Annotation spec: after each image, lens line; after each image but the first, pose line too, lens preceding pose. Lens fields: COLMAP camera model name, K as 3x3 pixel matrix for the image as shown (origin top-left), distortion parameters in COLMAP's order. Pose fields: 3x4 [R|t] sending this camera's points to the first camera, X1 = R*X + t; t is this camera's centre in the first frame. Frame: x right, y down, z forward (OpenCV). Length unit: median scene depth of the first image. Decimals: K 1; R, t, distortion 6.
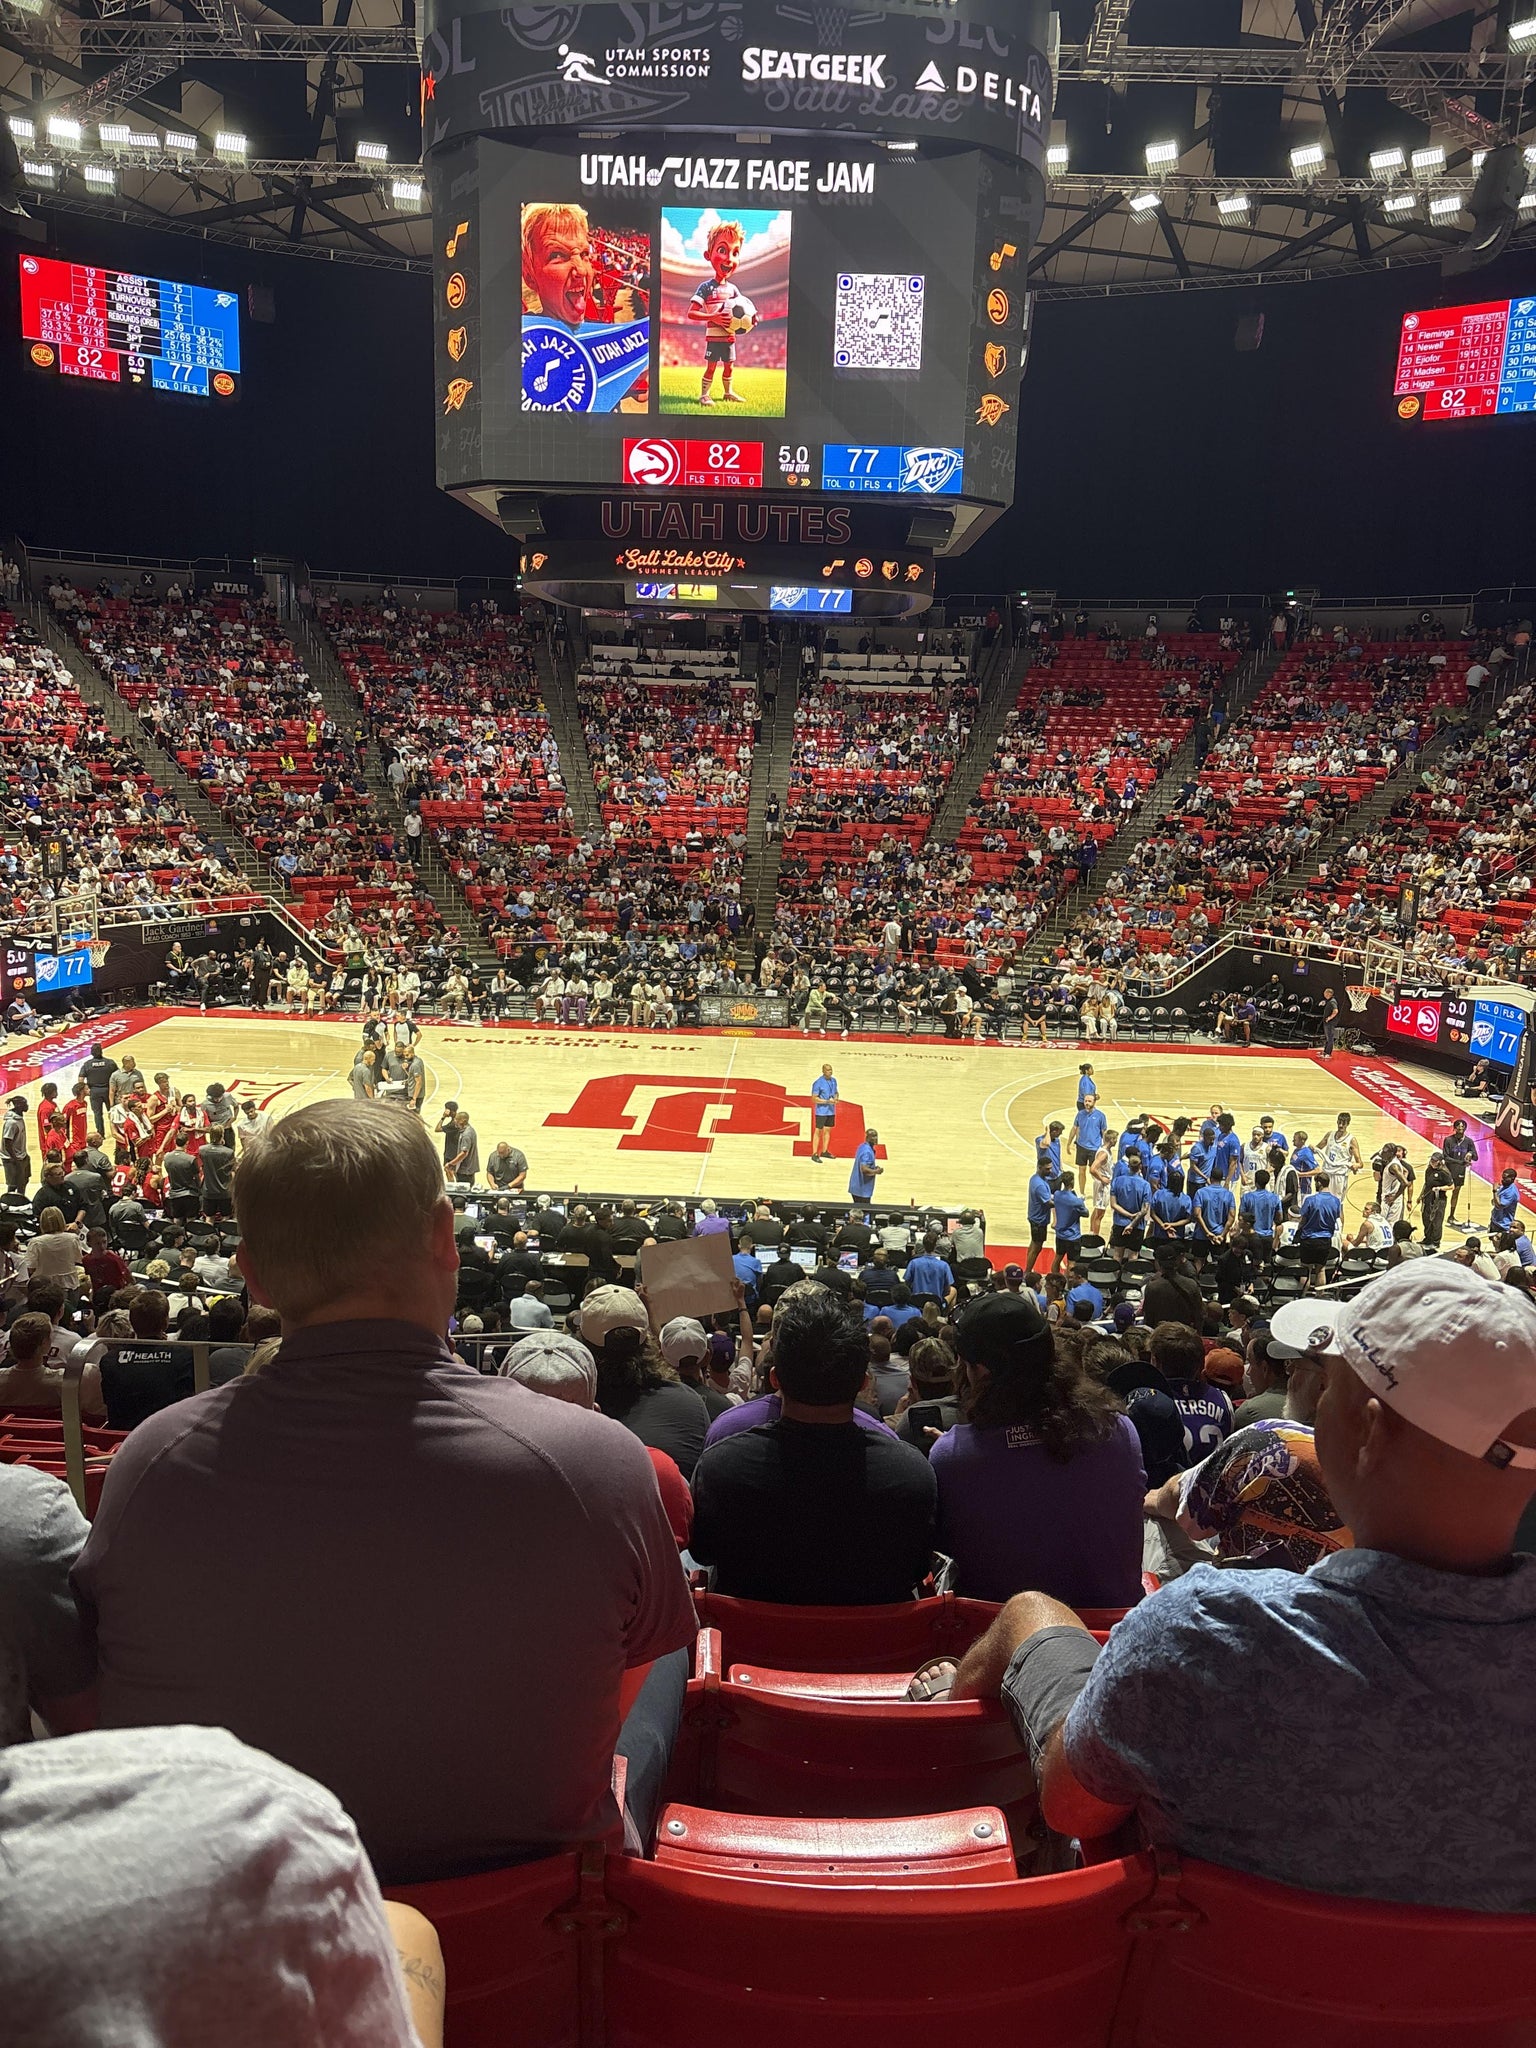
lens RADIAL K [[1572.8, 0, 756.6], [0, 1572.8, 1038.2], [0, 0, 1]] dist [0.018057, -0.007098]
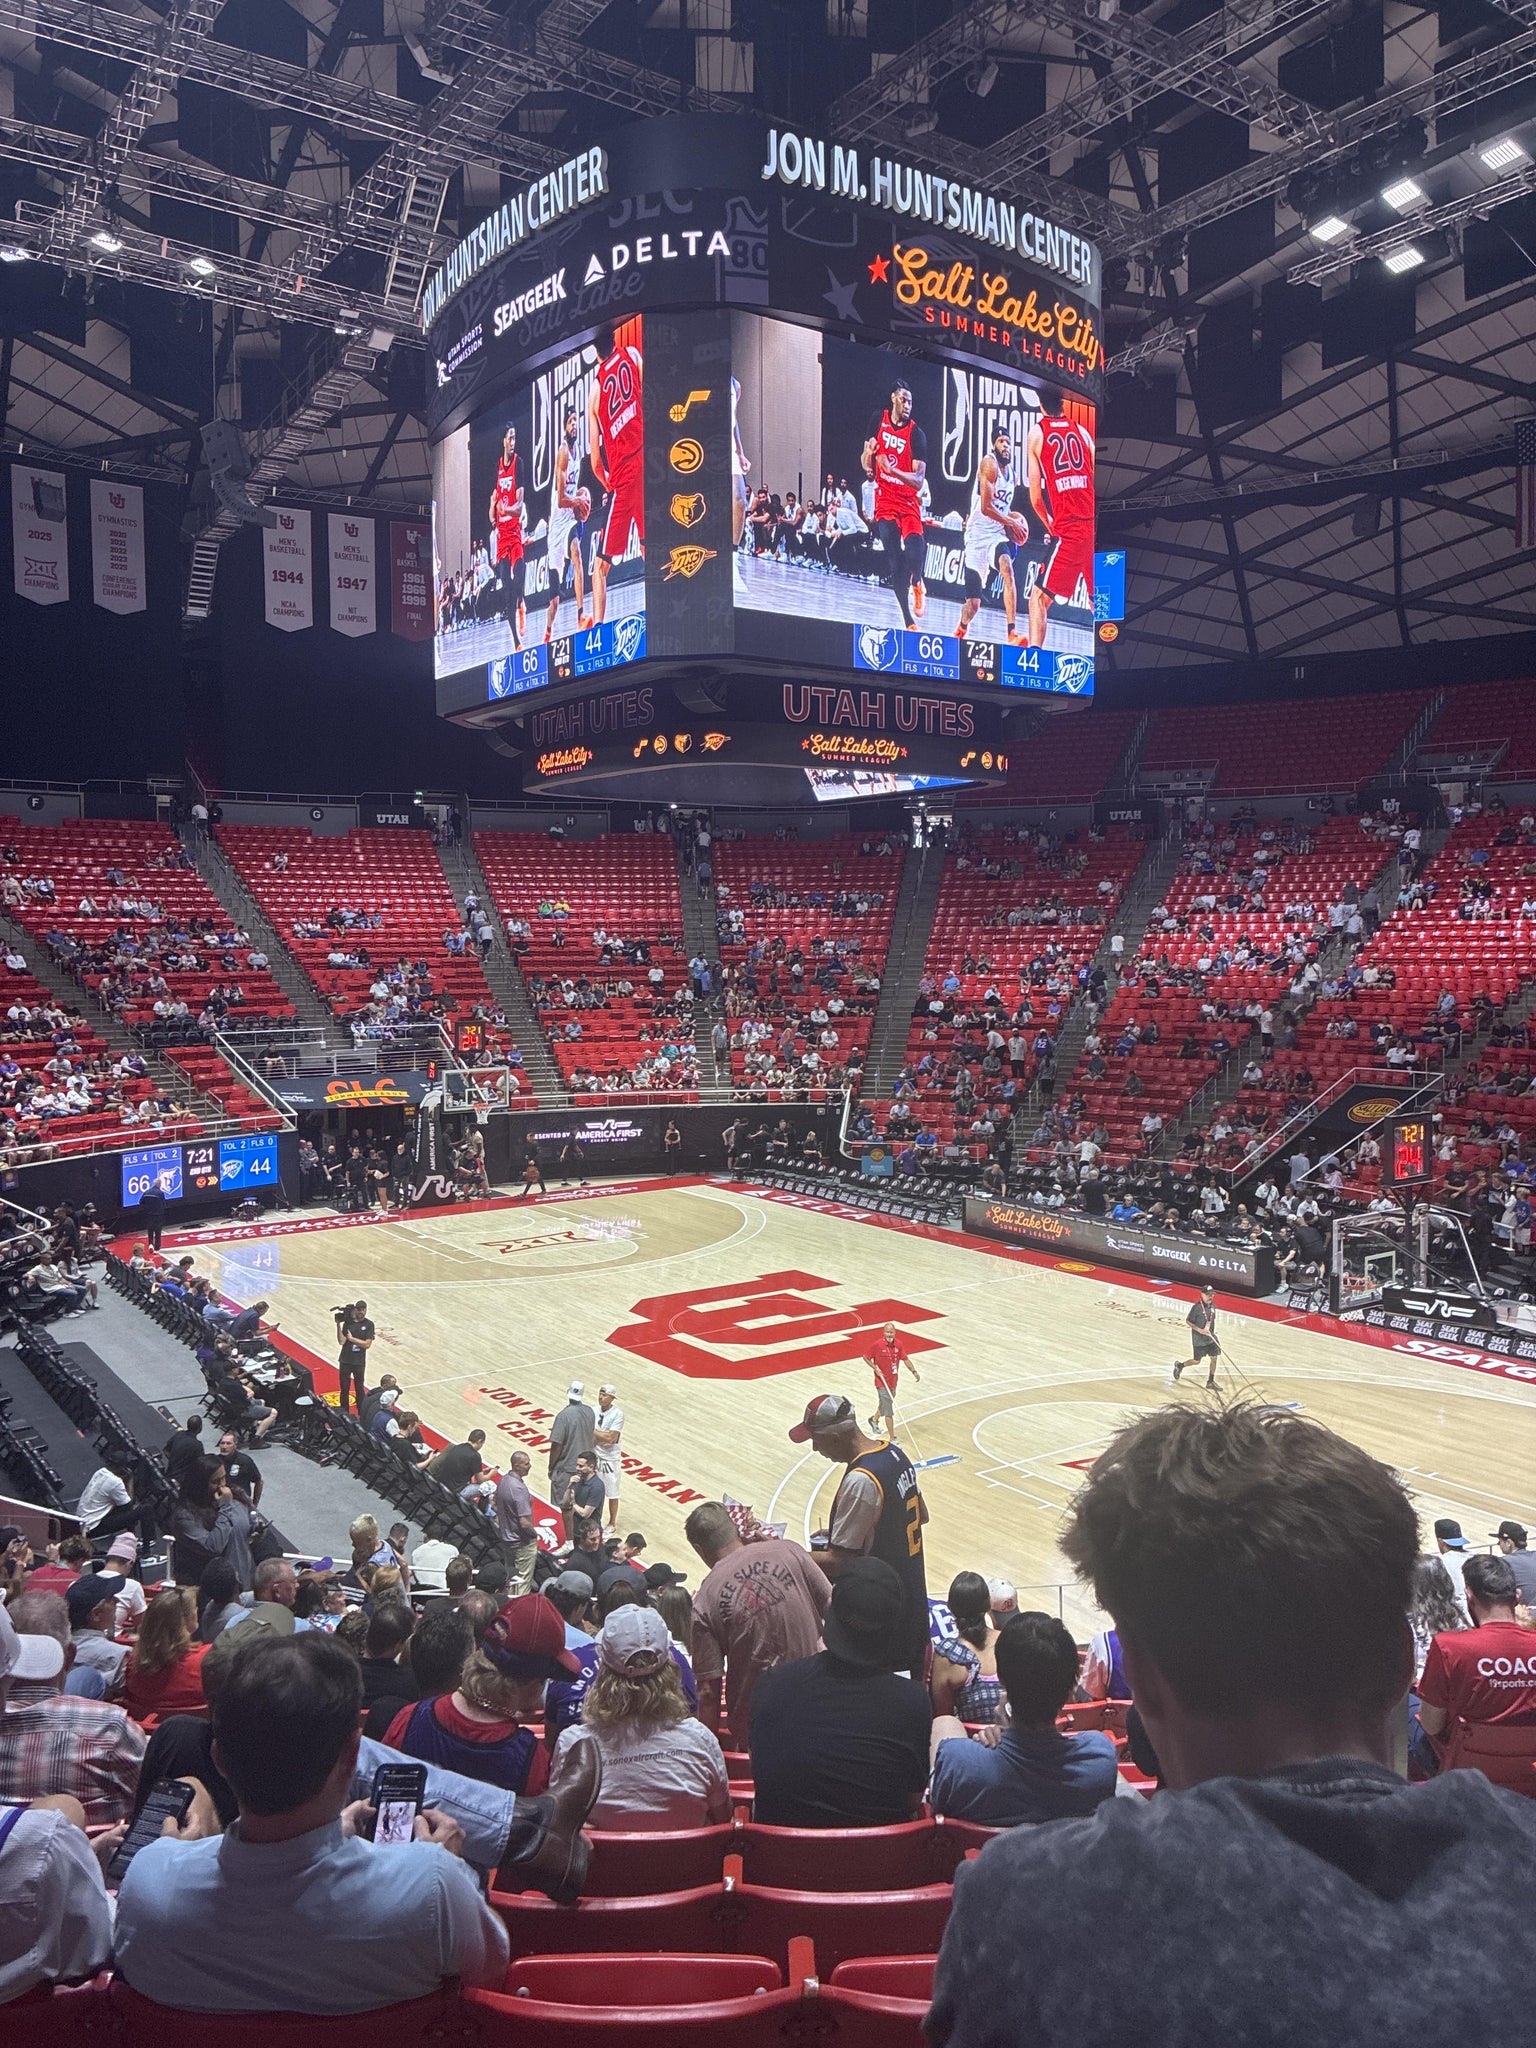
lens RADIAL K [[1546.6, 0, 778.5], [0, 1546.6, 995.6], [0, 0, 1]] dist [0.055559, -0.063729]
pose [[0.604678, -0.003783, -0.796461, 0.544343], [-0.132514, 0.985573, -0.105287, -0.036418], [0.785369, 0.169207, 0.595453, 0.328308]]
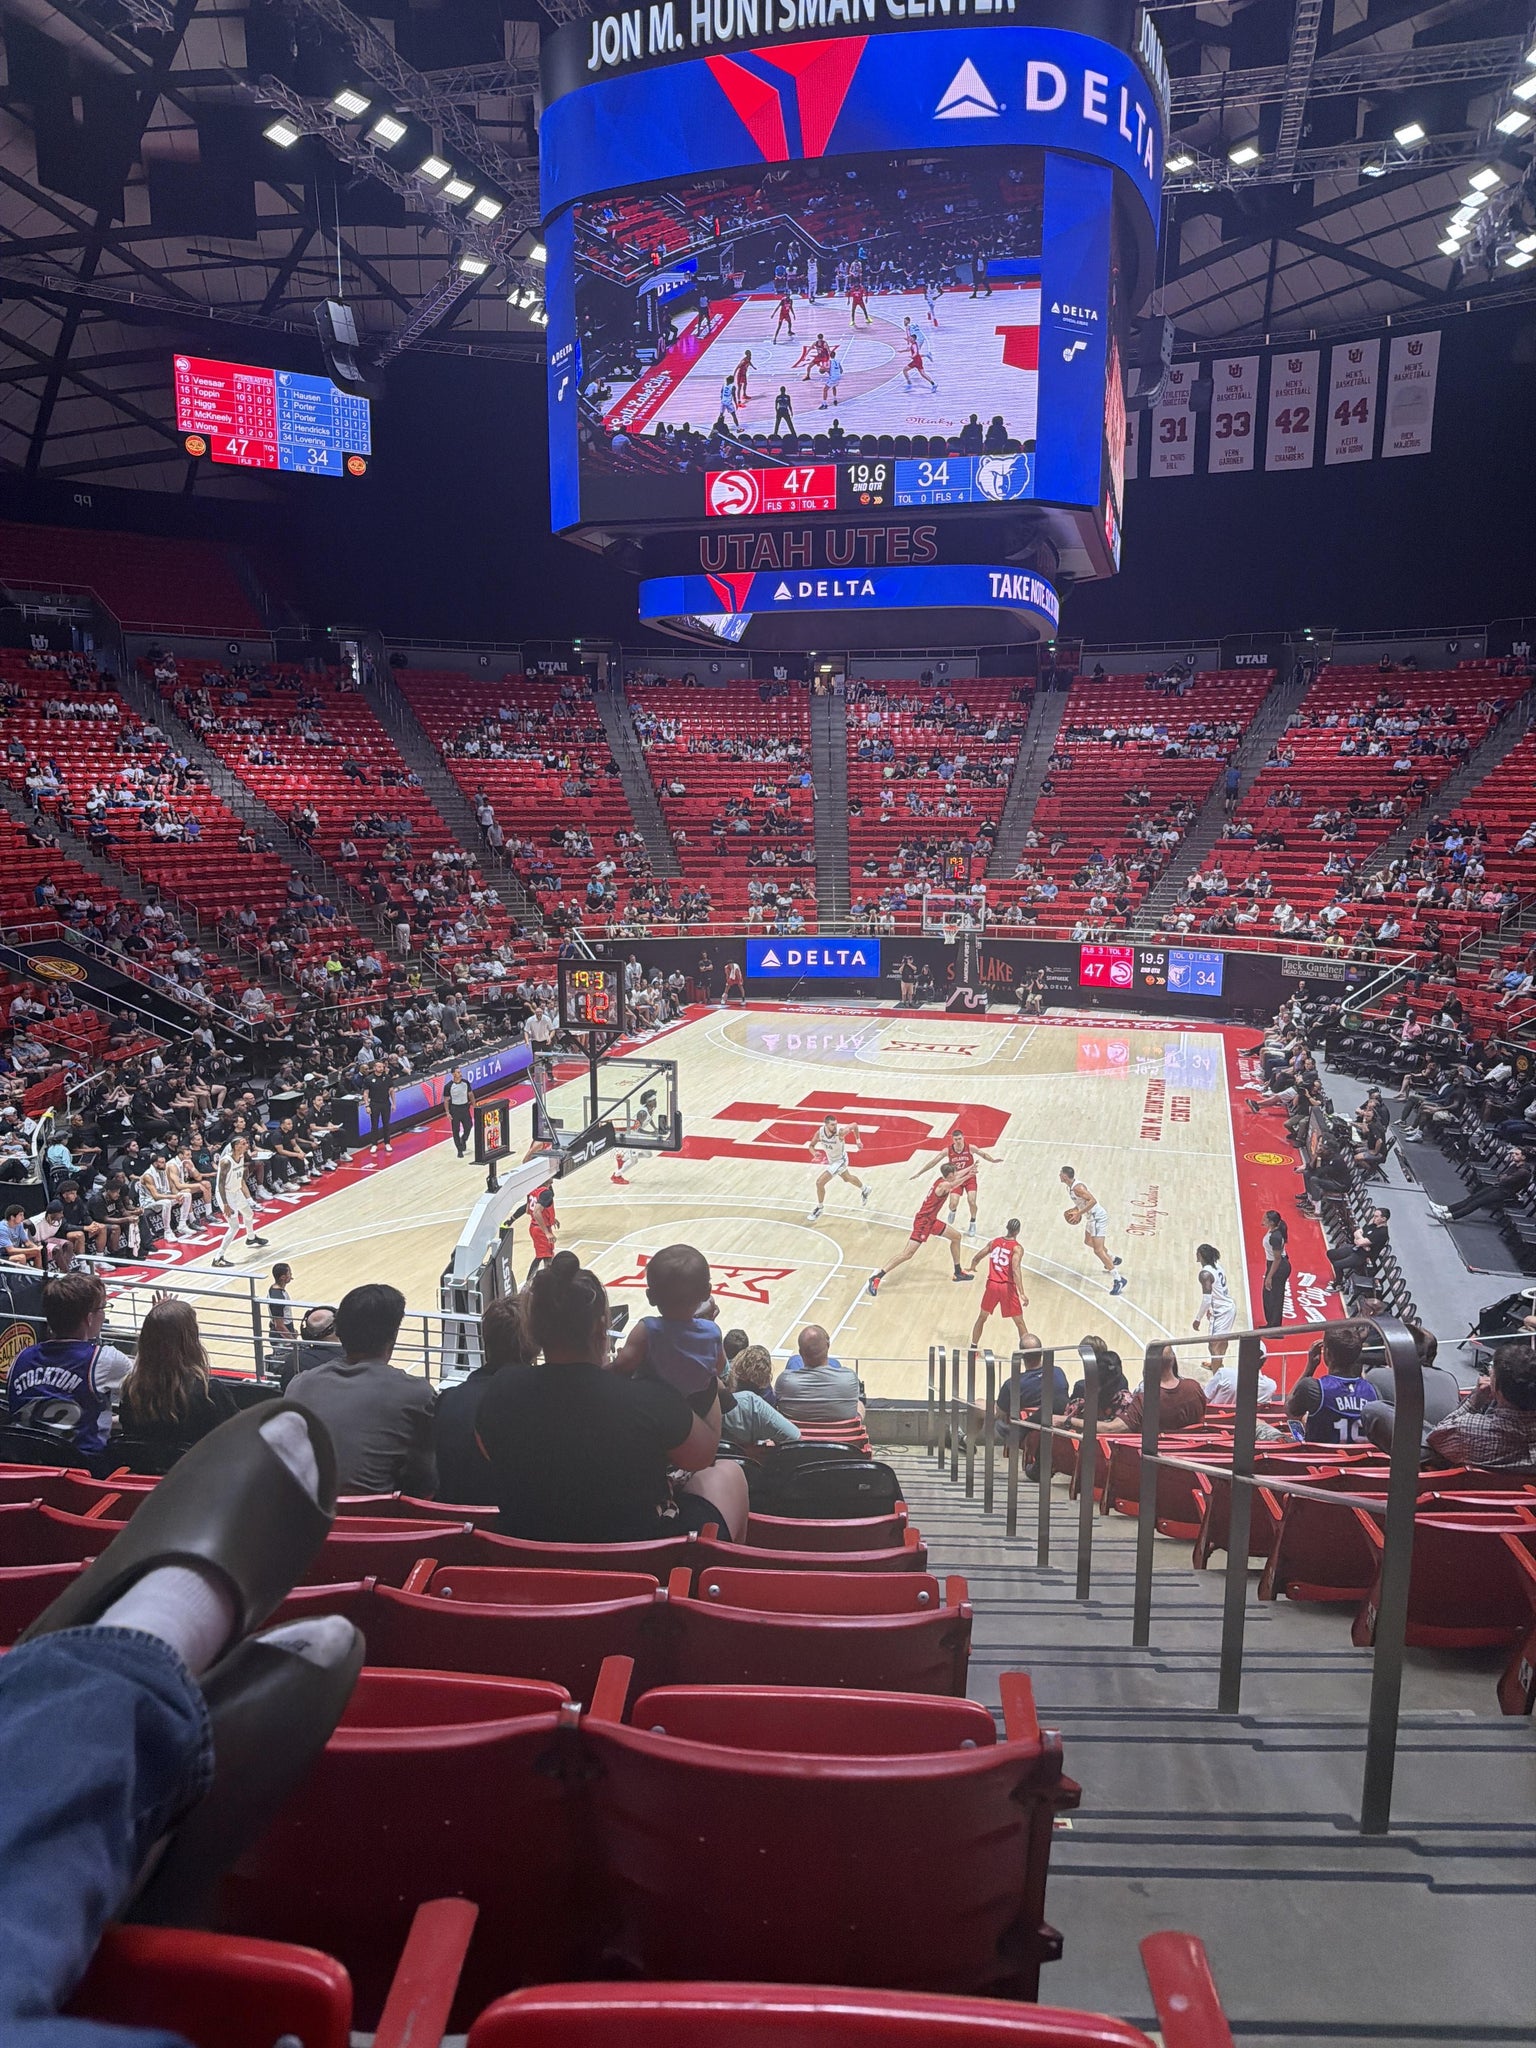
lens RADIAL K [[1421.1, 0, 768.9], [0, 1421.1, 1034.0], [0, 0, 1]] dist [0.096967, -0.151484]
pose [[-0.247296, 0.138245, -0.959027, 0.671416], [-0.203779, 0.960212, 0.190963, -0.137796], [0.947269, 0.242654, -0.209285, 0.866337]]
